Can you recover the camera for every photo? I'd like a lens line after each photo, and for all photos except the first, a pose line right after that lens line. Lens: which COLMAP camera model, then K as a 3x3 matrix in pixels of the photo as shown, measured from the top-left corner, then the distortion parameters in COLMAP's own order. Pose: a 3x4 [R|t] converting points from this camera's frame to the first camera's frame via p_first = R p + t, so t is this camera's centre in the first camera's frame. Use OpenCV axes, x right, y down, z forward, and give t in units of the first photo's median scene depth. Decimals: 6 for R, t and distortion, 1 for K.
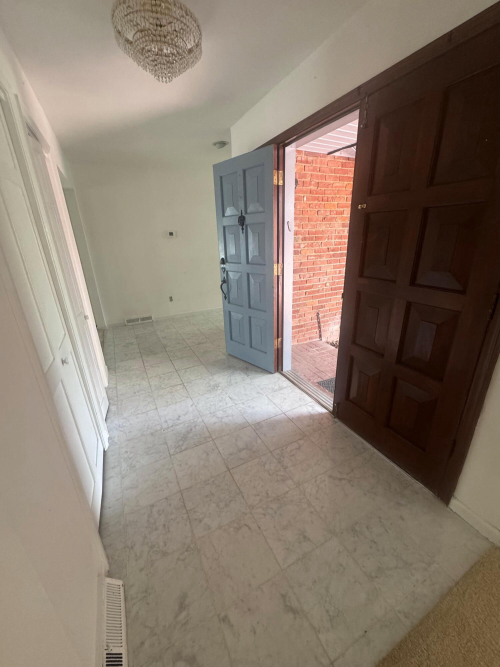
lens RADIAL K [[266.6, 0, 251.4], [0, 266.6, 332.5], [0, 0, 1]] dist [-0.000992, -0.000597]
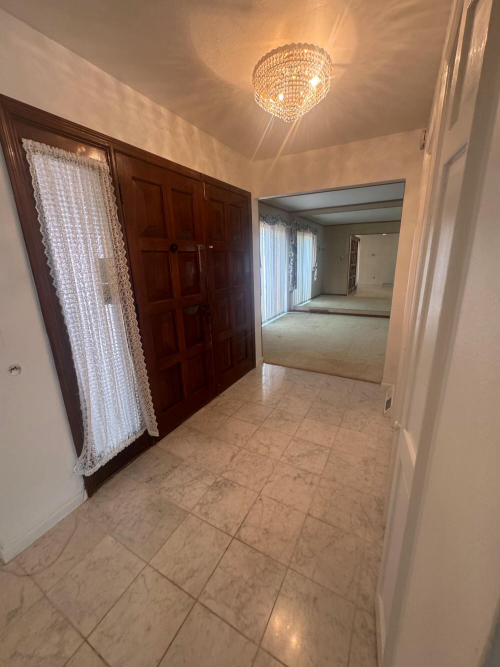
lens RADIAL K [[266.6, 0, 247.8], [0, 266.6, 332.4], [0, 0, 1]] dist [-0.000992, -0.000597]
pose [[-0.555485, -0.173824, 0.813155, -0.883579], [0.334652, 0.848482, 0.409984, -0.501046], [-0.761212, 0.499864, -0.413148, 1.403160]]
